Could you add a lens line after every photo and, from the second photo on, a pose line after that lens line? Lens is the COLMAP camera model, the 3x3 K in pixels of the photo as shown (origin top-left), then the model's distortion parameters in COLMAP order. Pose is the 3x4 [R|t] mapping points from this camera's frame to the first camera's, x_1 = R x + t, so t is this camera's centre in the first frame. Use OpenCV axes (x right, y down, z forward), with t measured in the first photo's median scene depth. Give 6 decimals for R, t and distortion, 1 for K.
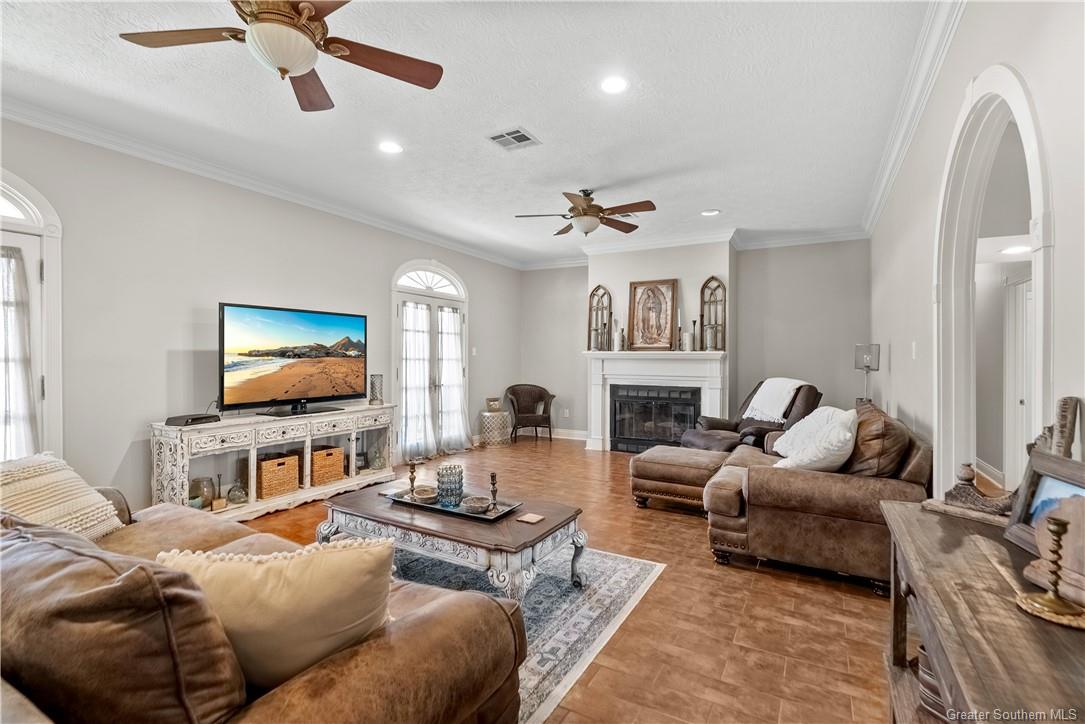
lens RADIAL K [[495.2, 0, 543.7], [0, 495.2, 355.8], [0, 0, 1]] dist [0.000209, 0.000095]
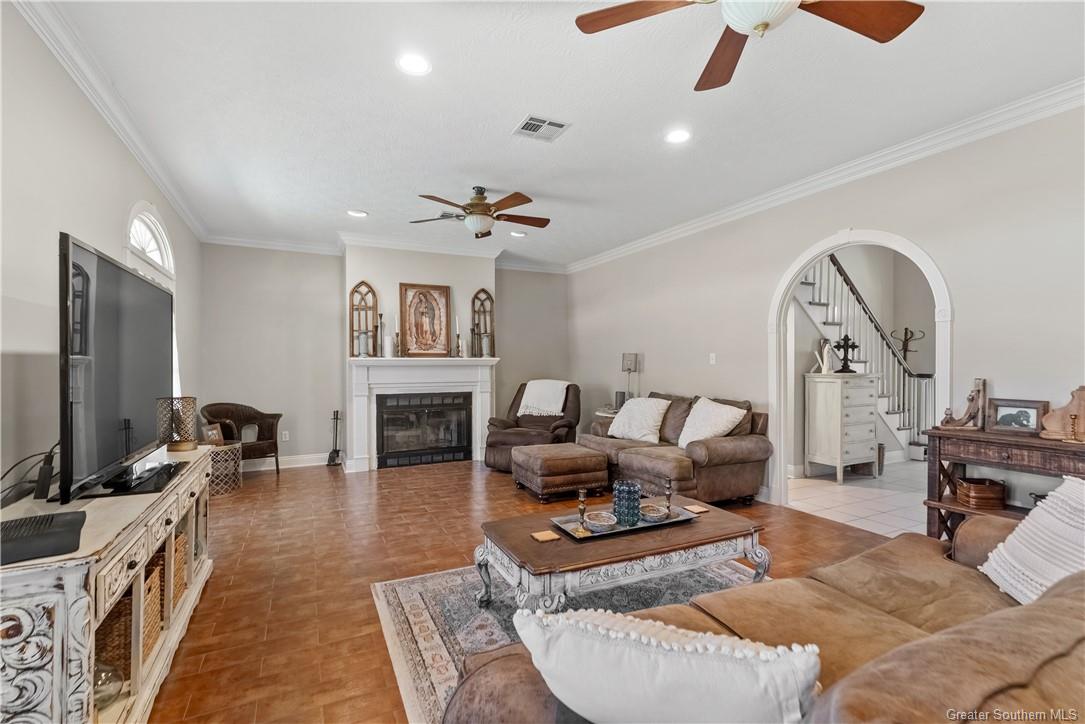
lens RADIAL K [[495.2, 0, 545.0], [0, 495.2, 366.2], [0, 0, 1]] dist [0.000209, 0.000095]
pose [[0.562588, -0.010029, 0.826677, -0.456168], [0.002689, 0.999943, 0.010301, -0.001553], [-0.826733, -0.003573, 0.562583, 0.264688]]
